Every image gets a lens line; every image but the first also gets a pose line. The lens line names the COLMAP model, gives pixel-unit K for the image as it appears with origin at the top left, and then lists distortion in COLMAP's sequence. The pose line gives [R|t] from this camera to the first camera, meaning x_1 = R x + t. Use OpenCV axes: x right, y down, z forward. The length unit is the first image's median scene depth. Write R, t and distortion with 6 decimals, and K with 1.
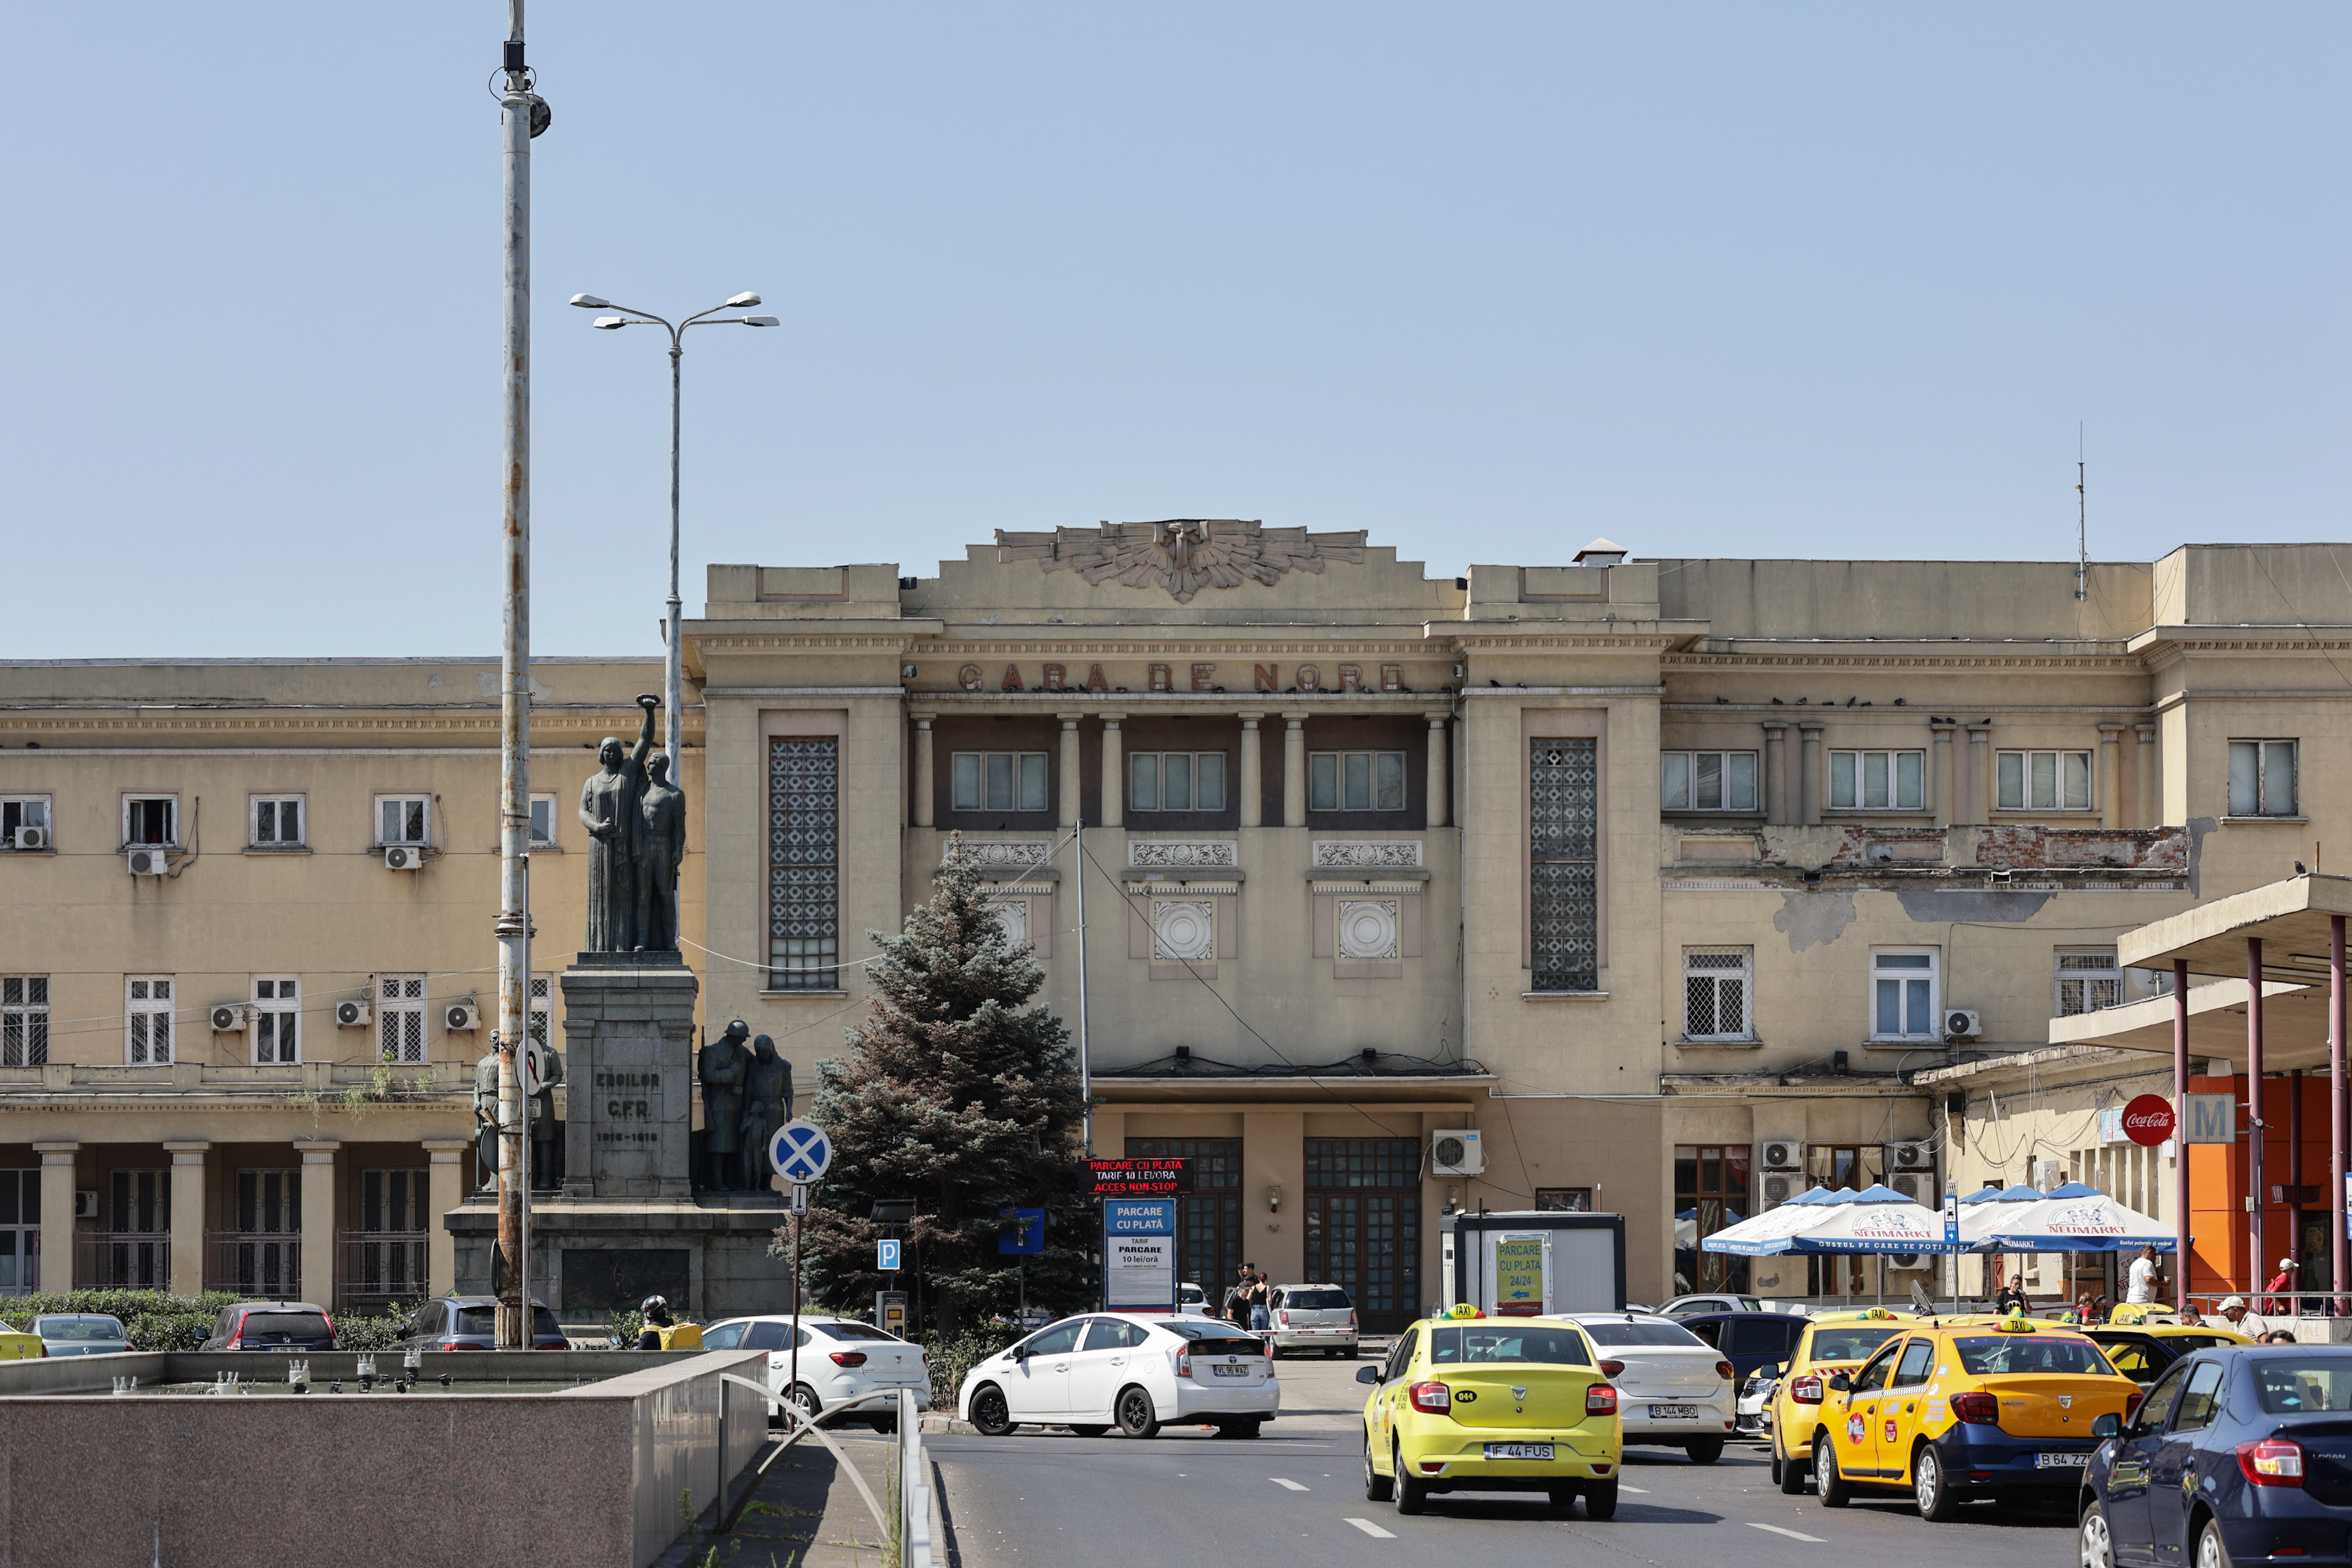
lens RADIAL K [[9377.3, 0, 1176.0], [0, 9377.3, 784.0], [0, 0, 1]] dist [0.443940, -4.687266]
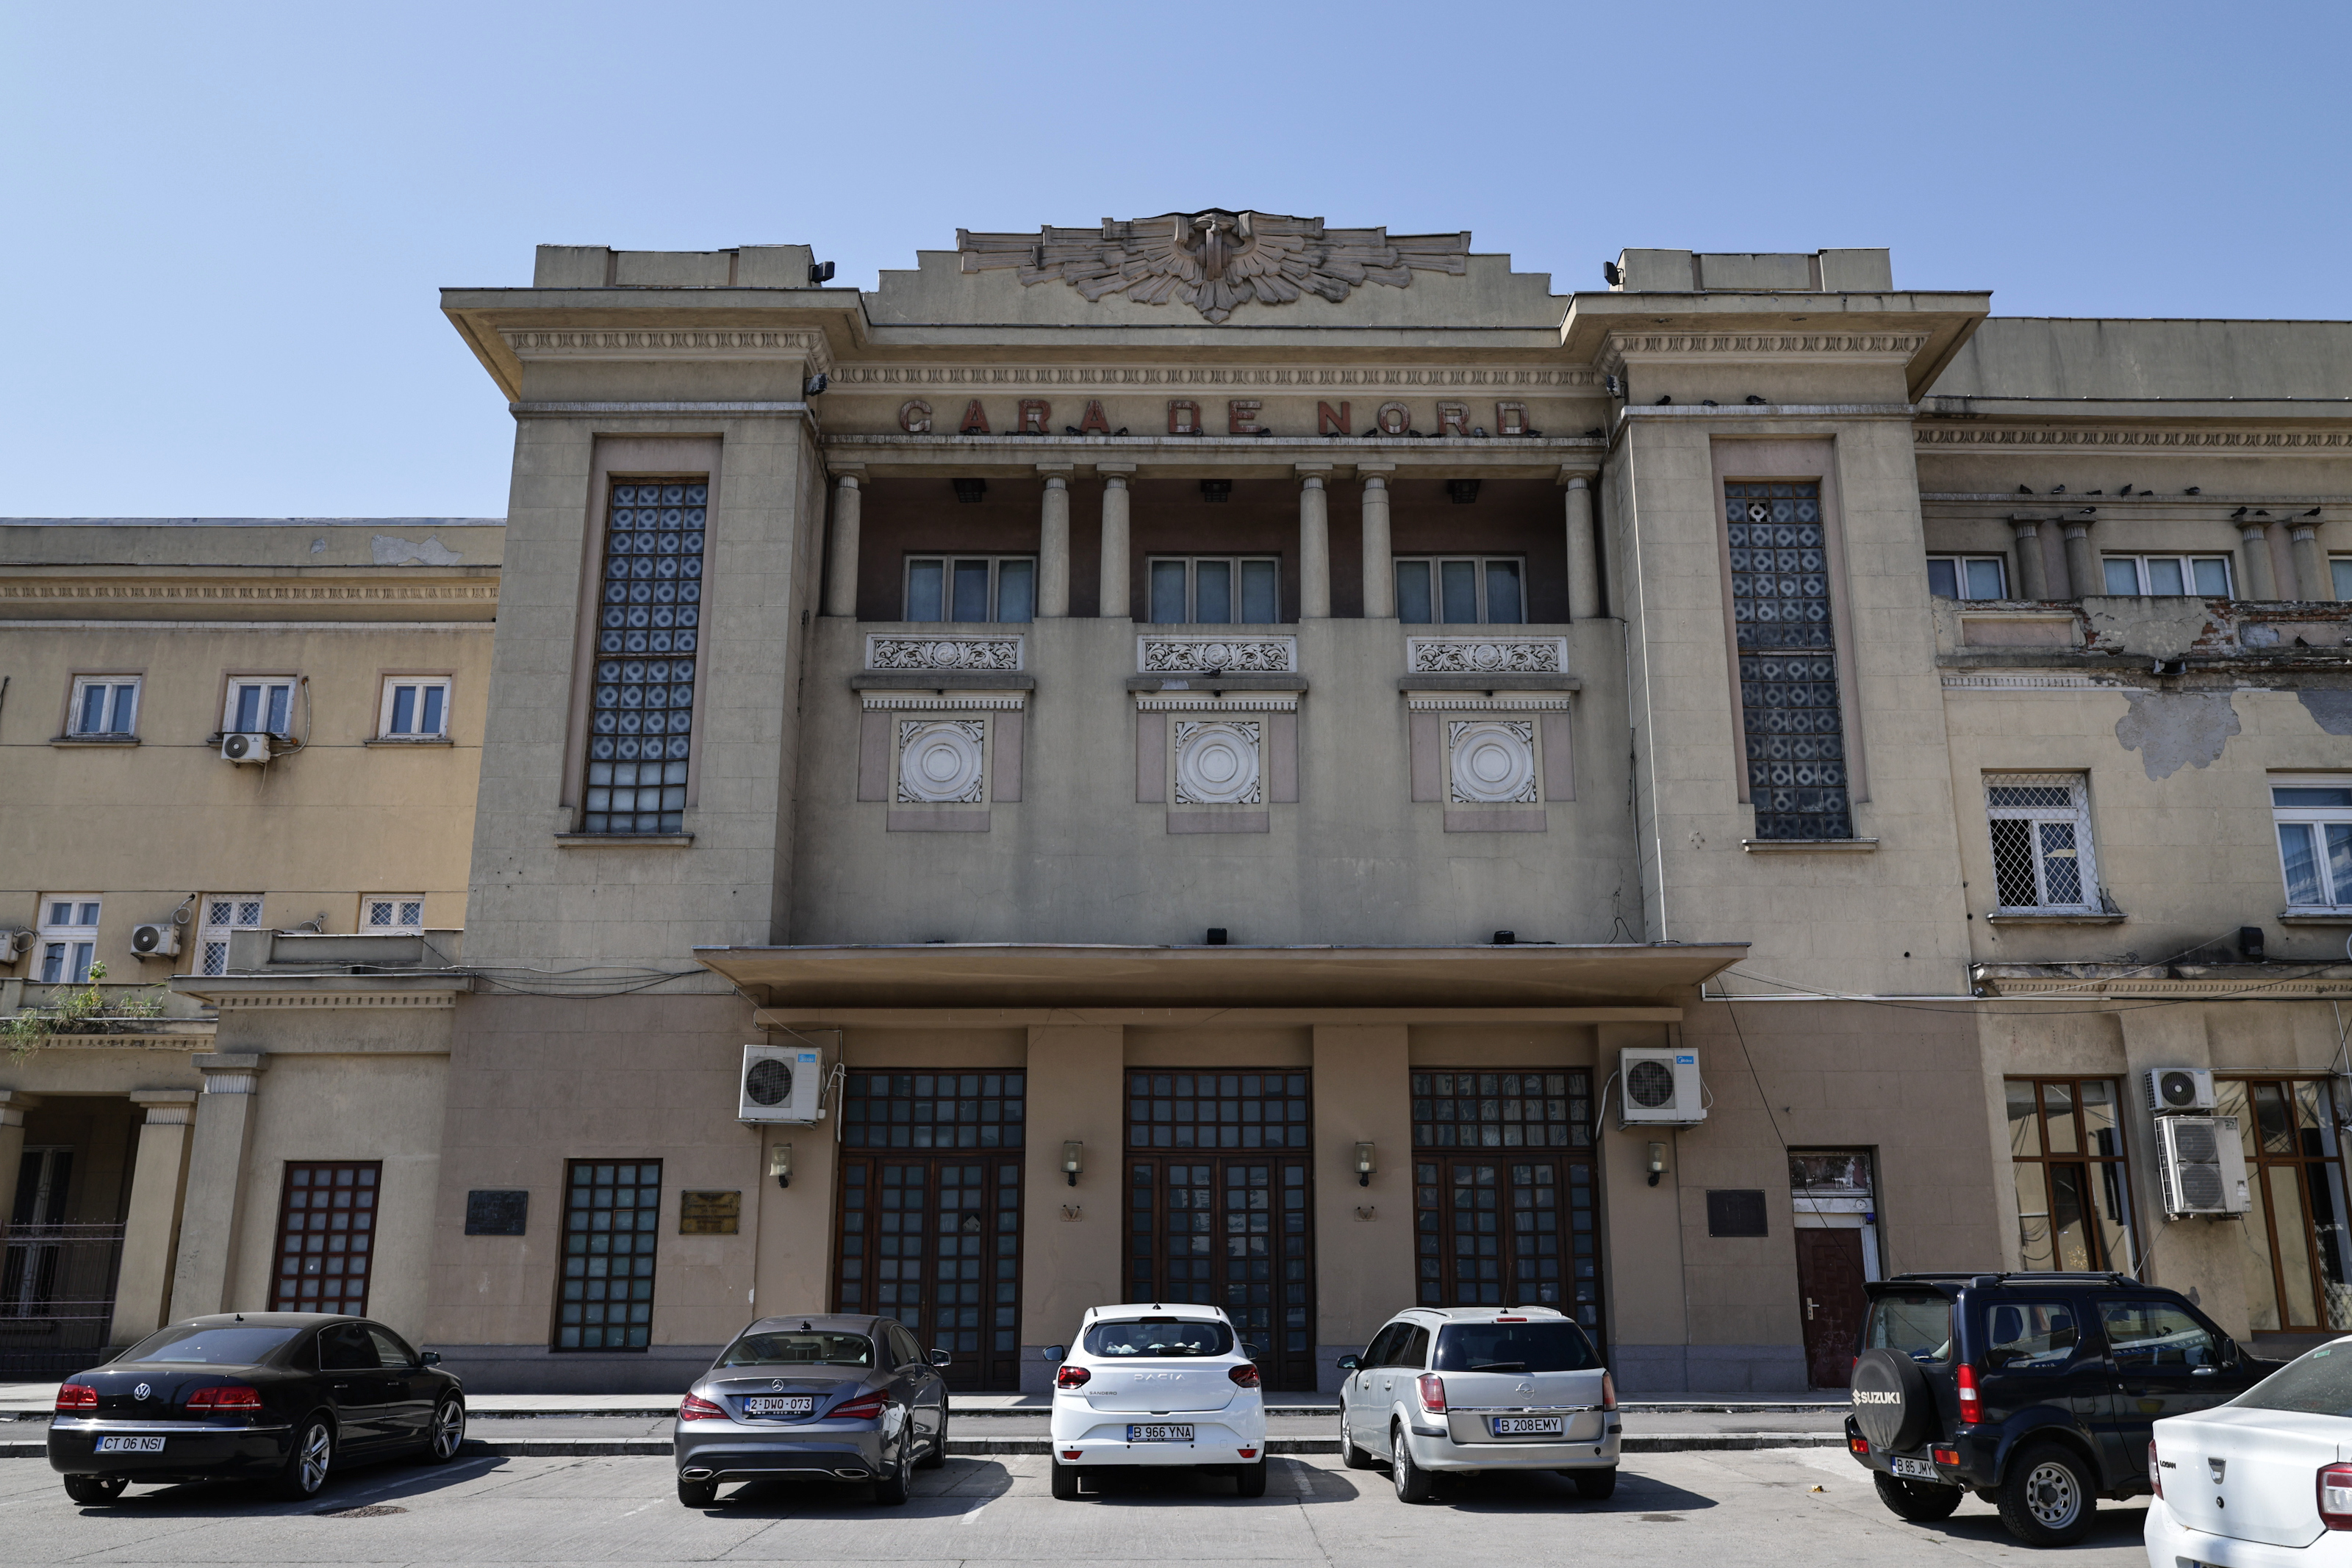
lens RADIAL K [[1926.3, 0, 1187.3], [0, 1926.3, 771.5], [0, 0, 1]] dist [-0.002657, 0.000041]
pose [[0.998917, -0.010894, -0.045236, 0.004825], [0.000940, 0.976735, -0.214448, 0.045869], [0.046519, 0.214174, 0.975687, 0.864793]]
